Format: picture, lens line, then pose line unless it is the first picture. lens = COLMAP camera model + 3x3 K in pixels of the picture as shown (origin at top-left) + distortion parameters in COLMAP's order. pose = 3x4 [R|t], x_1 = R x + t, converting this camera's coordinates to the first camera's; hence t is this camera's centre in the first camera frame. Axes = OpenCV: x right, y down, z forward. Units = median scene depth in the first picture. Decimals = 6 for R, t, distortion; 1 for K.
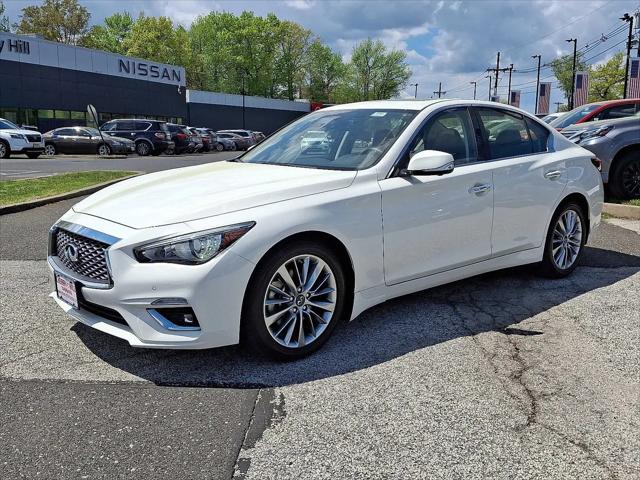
lens RADIAL K [[588.9, 0, 328.6], [0, 588.9, 239.3], [0, 0, 1]] dist [0.135610, -0.293829]
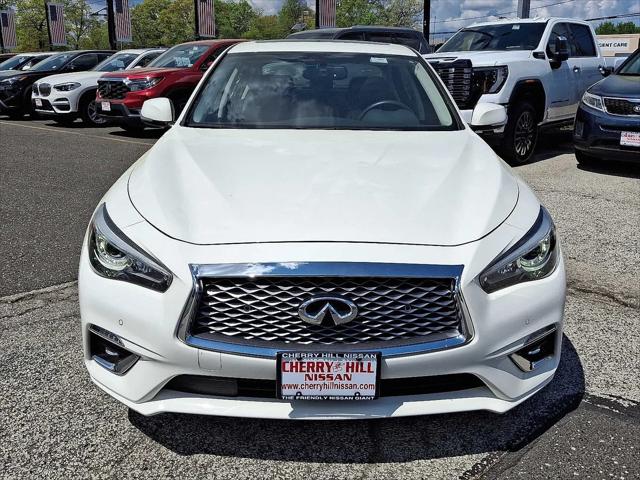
lens RADIAL K [[615.0, 0, 320.0], [0, 615.0, 240.0], [0, 0, 1]] dist [0.099075, -0.217237]
pose [[0.667318, -0.199625, 0.717521, -0.876050], [0.130037, 0.979841, 0.151667, -0.140931], [-0.733333, -0.007906, 0.679824, 0.622019]]
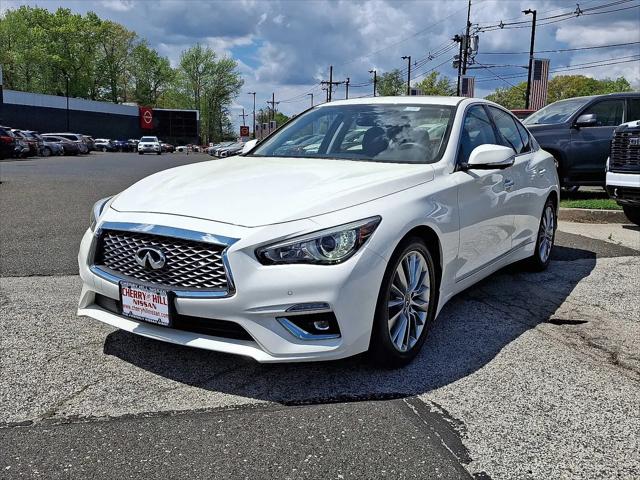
lens RADIAL K [[588.9, 0, 328.6], [0, 588.9, 239.3], [0, 0, 1]] dist [0.135610, -0.293829]
pose [[0.962736, -0.027593, 0.269030, -0.426986], [0.031233, 0.999469, -0.009260, 0.011756], [-0.268632, 0.017318, 0.963087, 0.136189]]
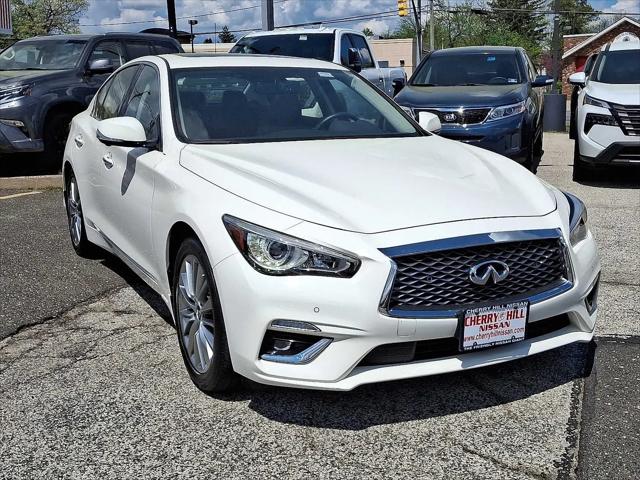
lens RADIAL K [[793.8, 0, 320.0], [0, 793.8, 240.0], [0, 0, 1]] dist [0.237044, -0.759570]
pose [[0.271353, -0.193395, 0.942850, -1.428292], [0.180419, 0.972461, 0.147544, -0.200691], [-0.945419, 0.130072, 0.298772, 0.929346]]
